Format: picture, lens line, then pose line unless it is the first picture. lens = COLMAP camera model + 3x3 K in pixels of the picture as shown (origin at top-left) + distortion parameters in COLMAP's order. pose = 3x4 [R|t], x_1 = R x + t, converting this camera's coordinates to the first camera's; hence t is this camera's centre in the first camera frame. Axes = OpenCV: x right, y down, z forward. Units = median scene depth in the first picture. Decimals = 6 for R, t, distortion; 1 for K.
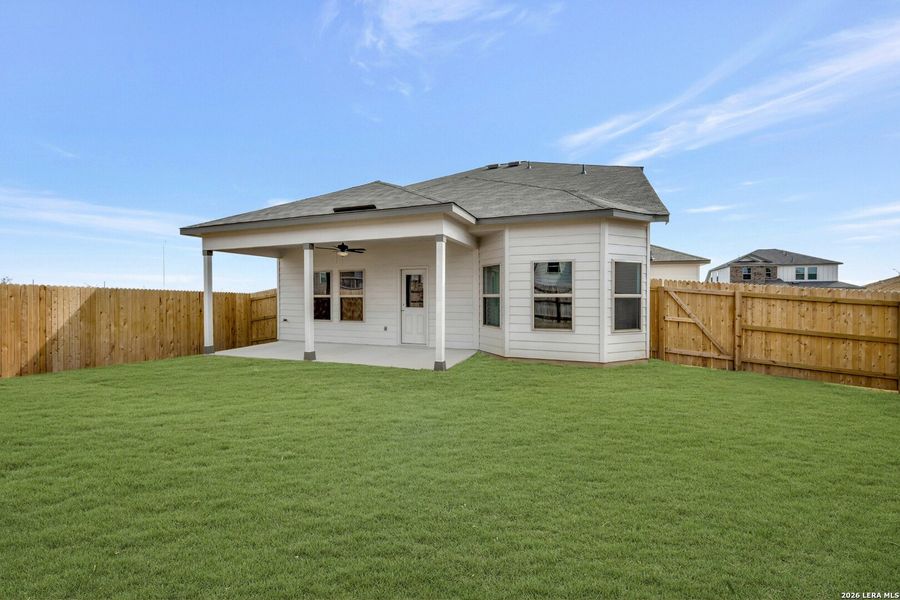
lens RADIAL K [[359.4, 0, 452.9], [0, 359.4, 297.6], [0, 0, 1]] dist [0.000216, 0.000006]
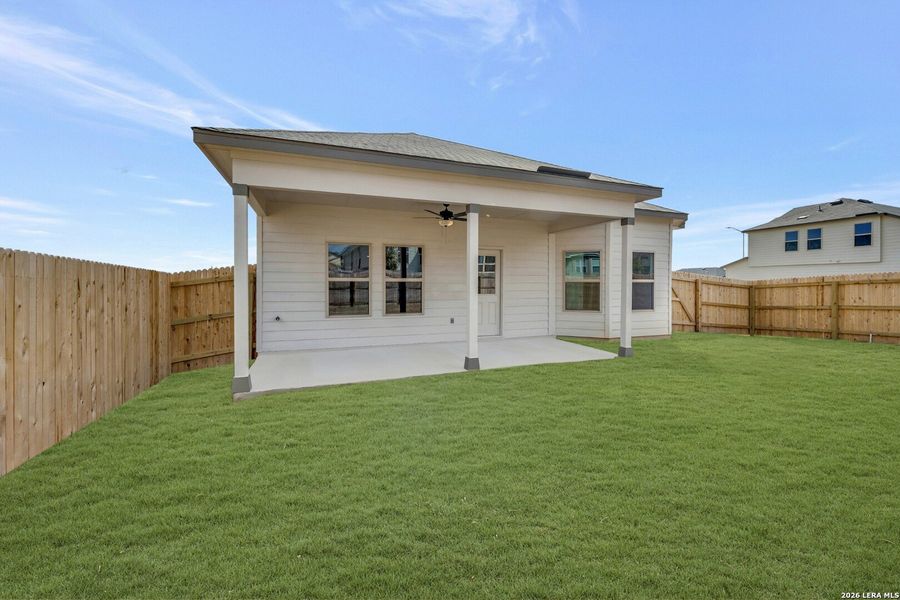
lens RADIAL K [[364.2, 0, 450.7], [0, 364.2, 280.8], [0, 0, 1]] dist [0.000589, -0.000123]
pose [[0.751212, 0.008038, 0.660013, -2.762180], [-0.002172, 0.999951, -0.009706, 0.018890], [-0.660058, 0.005858, 0.751192, 1.490640]]
